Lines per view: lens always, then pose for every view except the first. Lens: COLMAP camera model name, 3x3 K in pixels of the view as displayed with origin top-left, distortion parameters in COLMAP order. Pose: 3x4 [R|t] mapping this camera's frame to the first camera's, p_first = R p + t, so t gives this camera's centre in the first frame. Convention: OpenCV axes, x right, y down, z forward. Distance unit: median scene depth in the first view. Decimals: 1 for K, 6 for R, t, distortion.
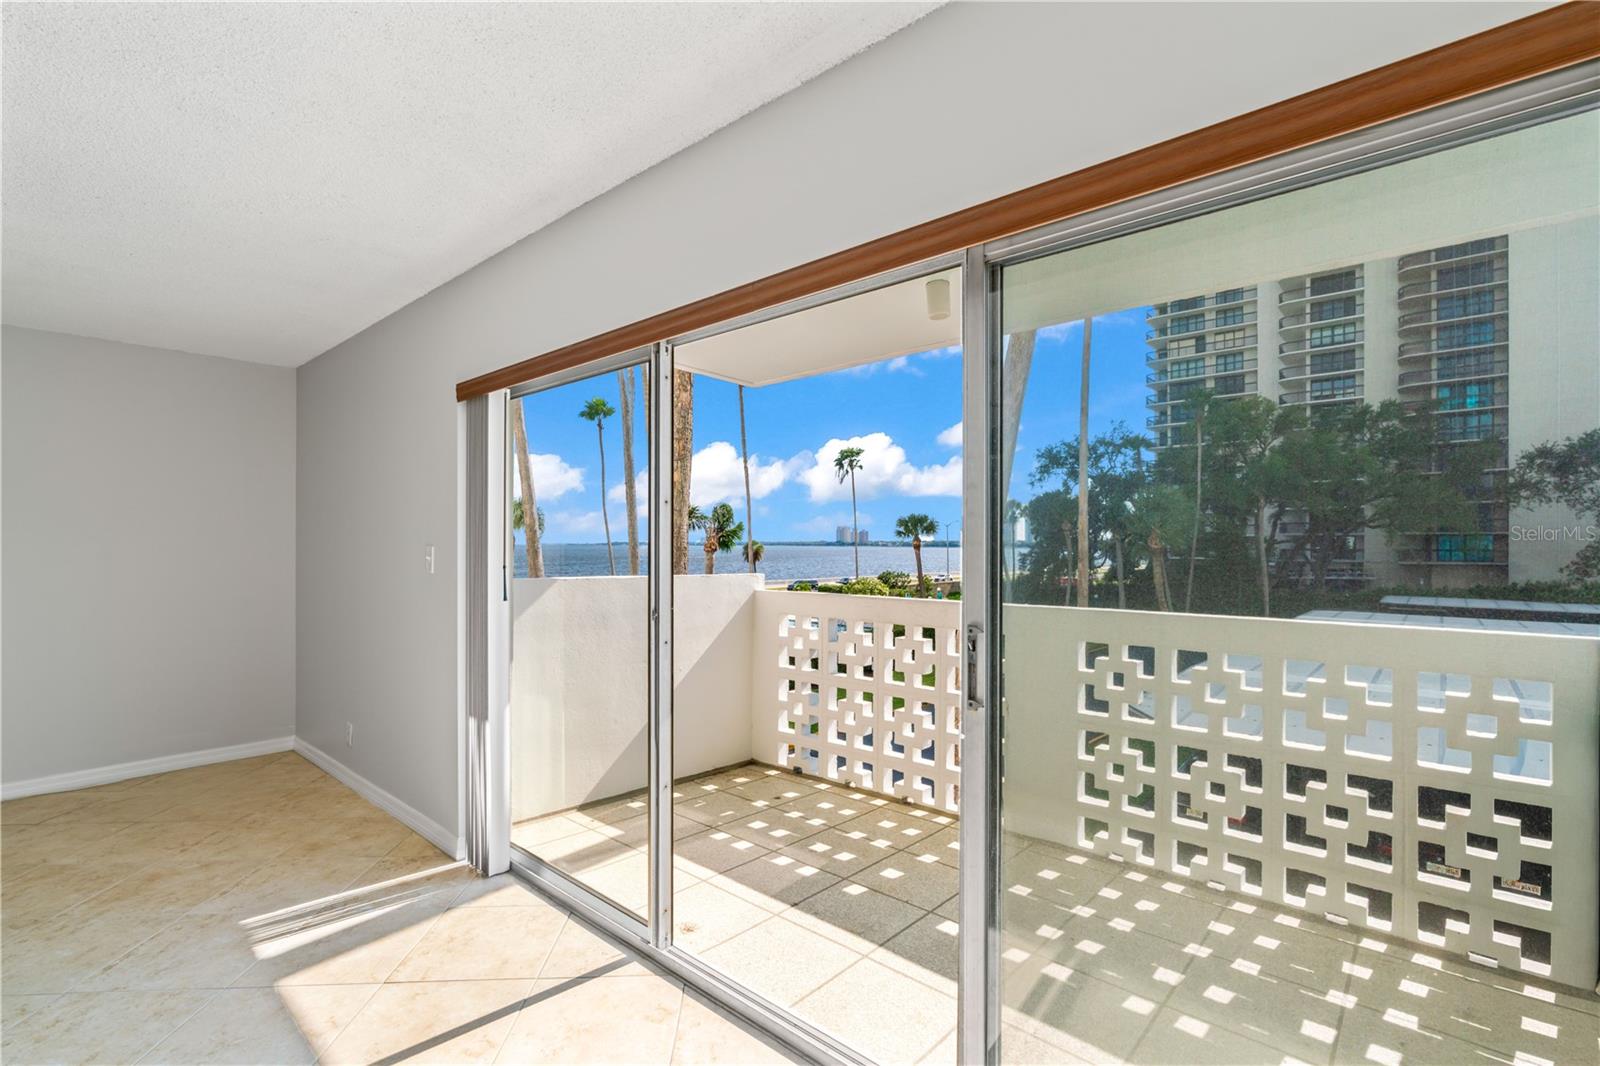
lens RADIAL K [[718.8, 0, 812.2], [0, 718.8, 548.0], [0, 0, 1]] dist [-0.014036, 0.005584]
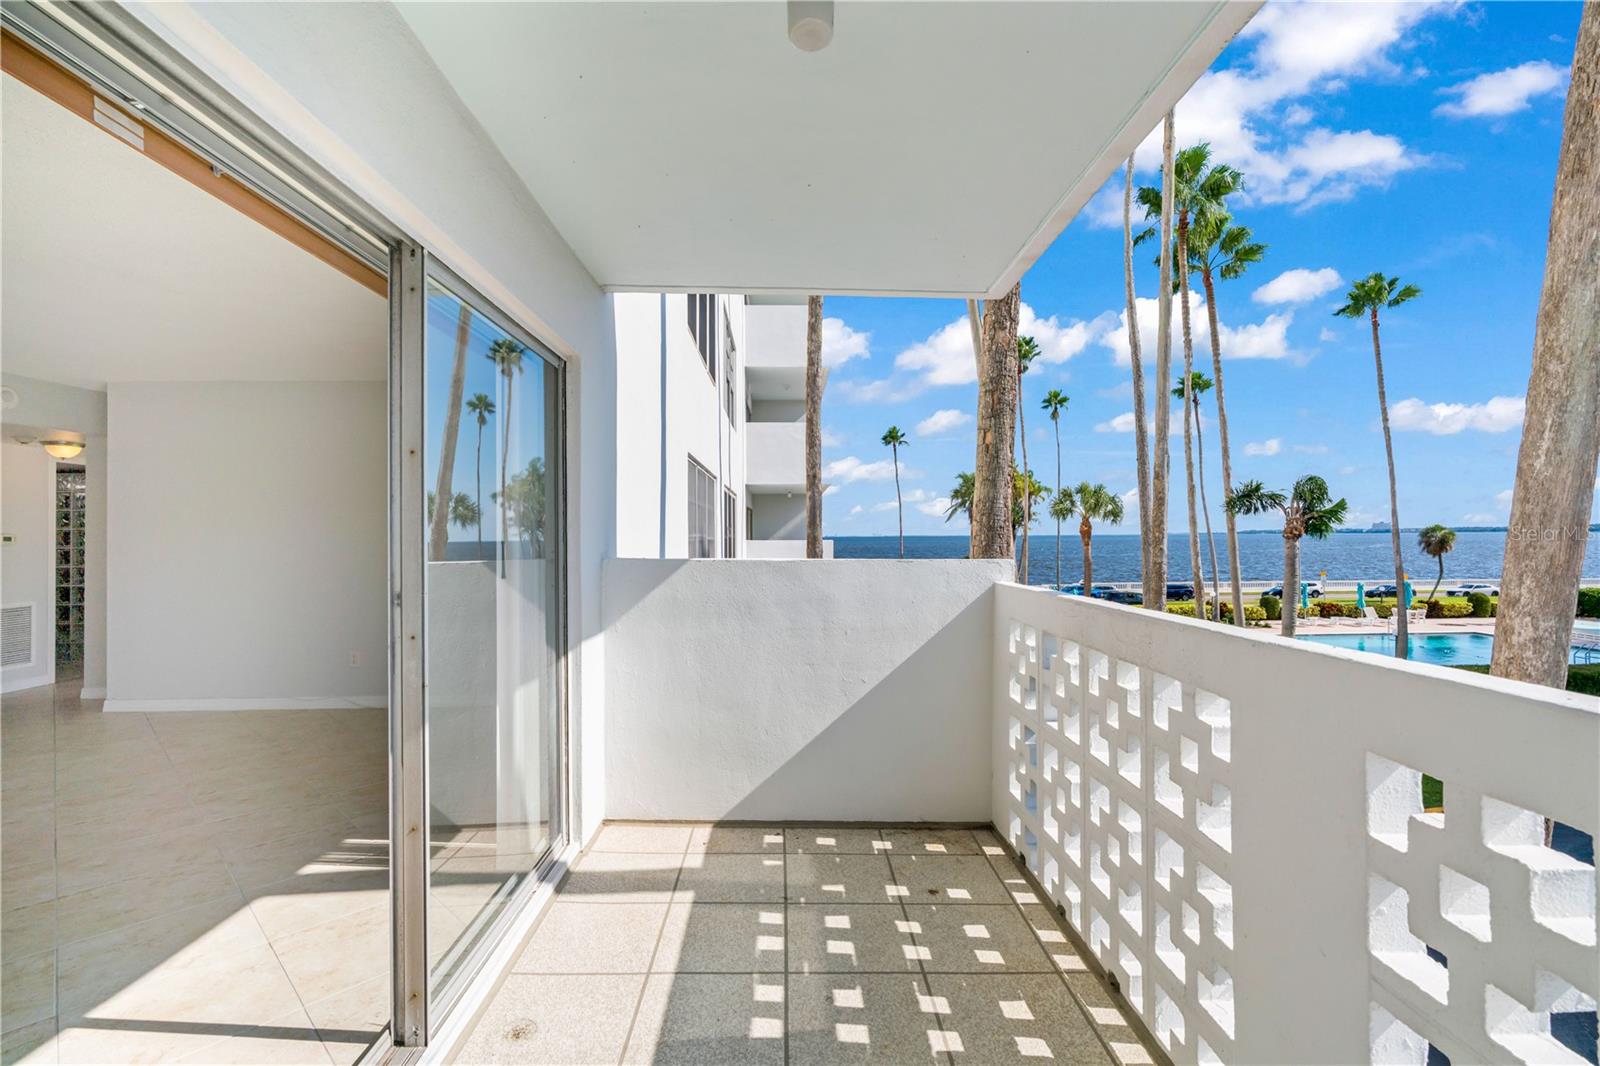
lens RADIAL K [[718.8, 0, 805.2], [0, 718.8, 527.4], [0, 0, 1]] dist [-0.014036, 0.005584]
pose [[0.684359, -0.017540, -0.728934, 0.103538], [0.006885, 0.999822, -0.017593, 0.005255], [0.729113, 0.007021, 0.684357, 0.128399]]
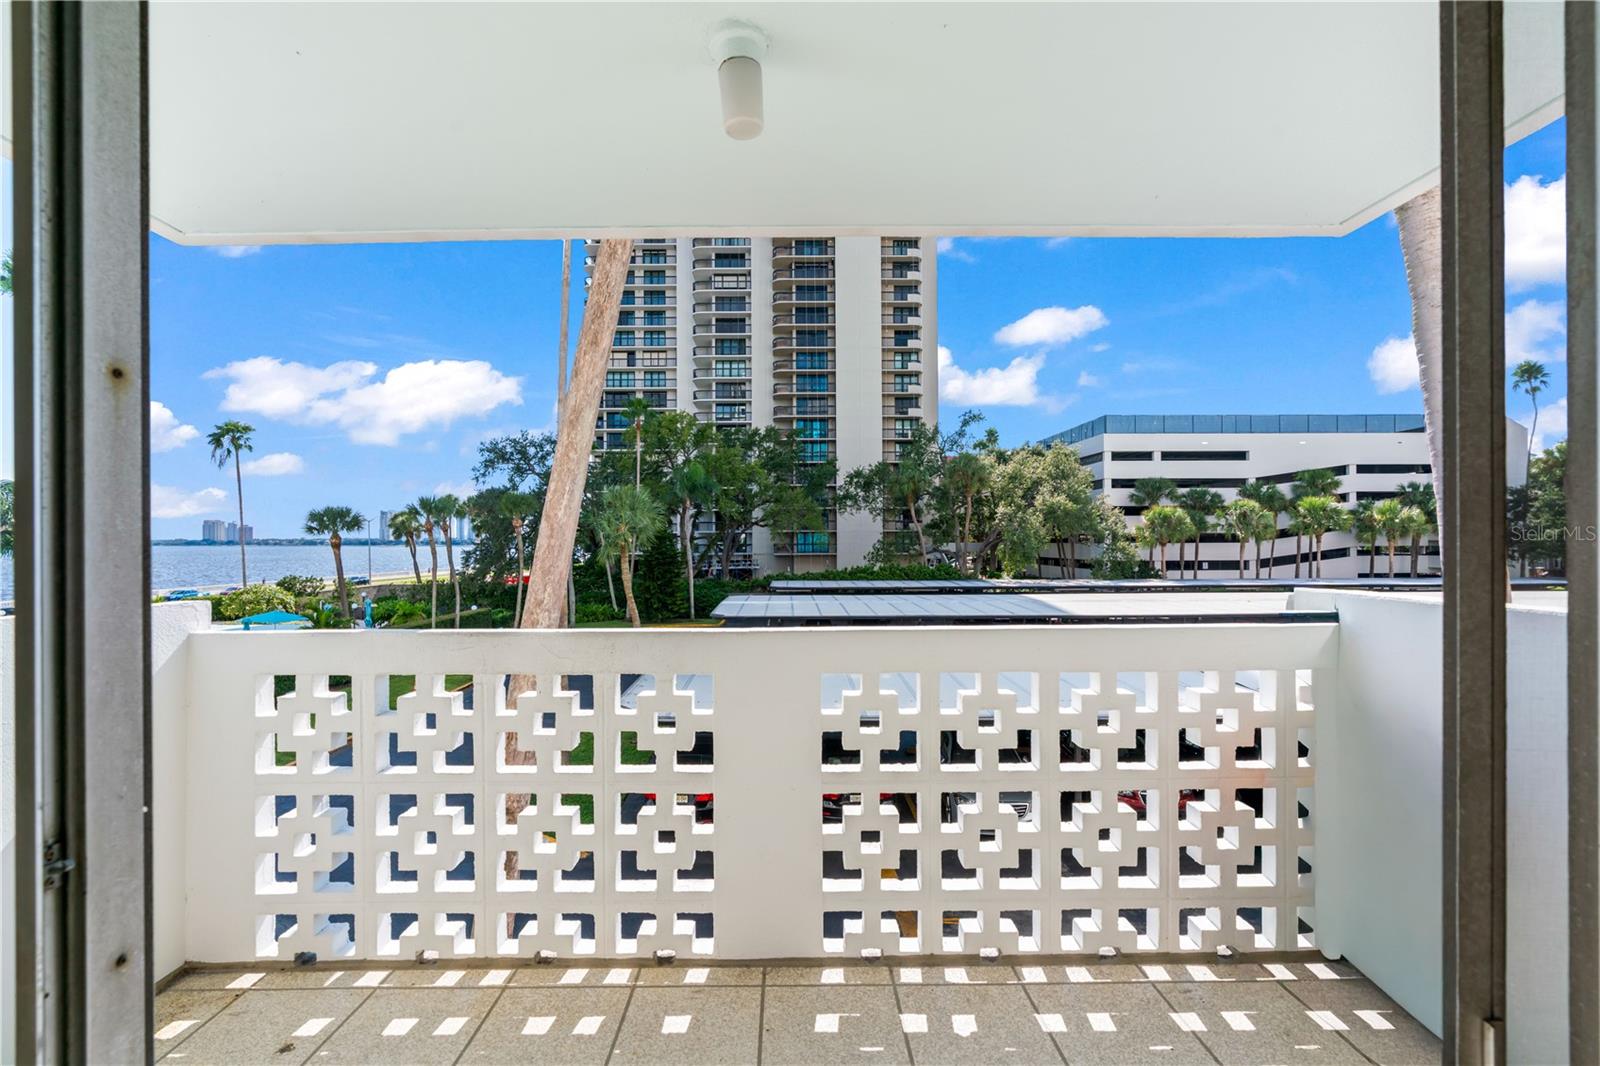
lens RADIAL K [[718.8, 0, 790.9], [0, 718.8, 539.5], [0, 0, 1]] dist [-0.014036, 0.005584]
pose [[0.749891, -0.004269, 0.661548, -0.031918], [0.009454, 0.999946, -0.004264, -0.001307], [-0.661494, 0.009452, 0.749891, 0.109259]]
